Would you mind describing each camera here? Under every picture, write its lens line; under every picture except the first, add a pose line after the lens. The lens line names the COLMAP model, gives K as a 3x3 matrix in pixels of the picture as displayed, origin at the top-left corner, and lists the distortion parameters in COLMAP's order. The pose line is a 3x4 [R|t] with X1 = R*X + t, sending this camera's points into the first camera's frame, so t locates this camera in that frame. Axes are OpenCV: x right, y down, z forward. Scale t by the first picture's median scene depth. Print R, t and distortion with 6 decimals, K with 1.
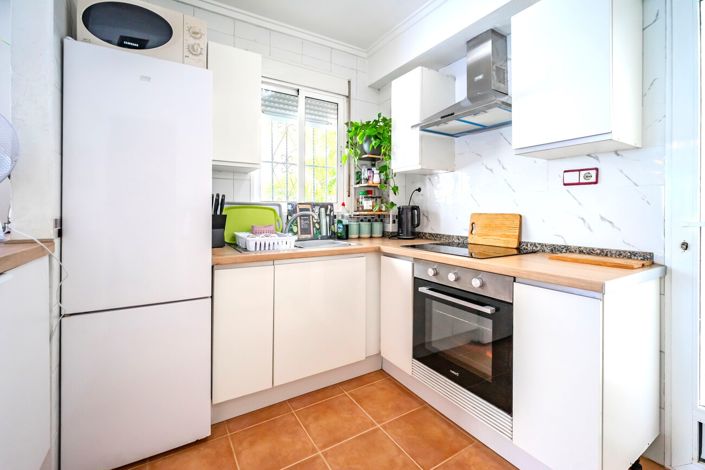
lens RADIAL K [[293.0, 0, 355.0], [0, 293.0, 208.9], [0, 0, 1]] dist [-0.000465, -0.001169]
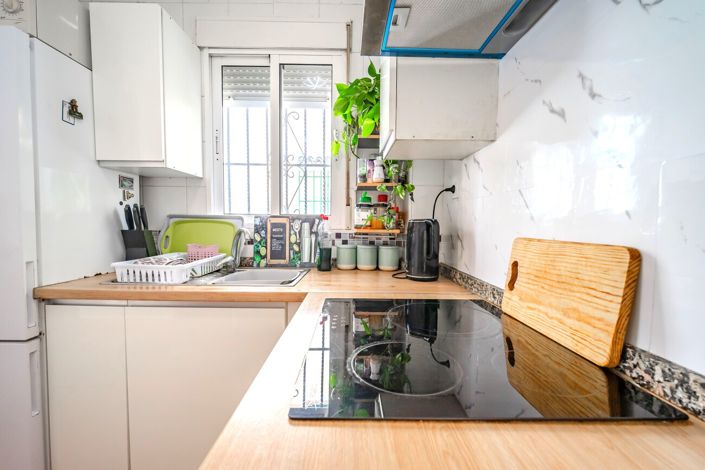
lens RADIAL K [[293.0, 0, 353.5], [0, 293.0, 238.8], [0, 0, 1]] dist [-0.000465, -0.001169]
pose [[0.864141, 0.030957, -0.502297, 0.349488], [-0.007435, 0.998783, 0.048766, 0.000090], [0.503195, -0.038406, 0.863319, 0.466440]]
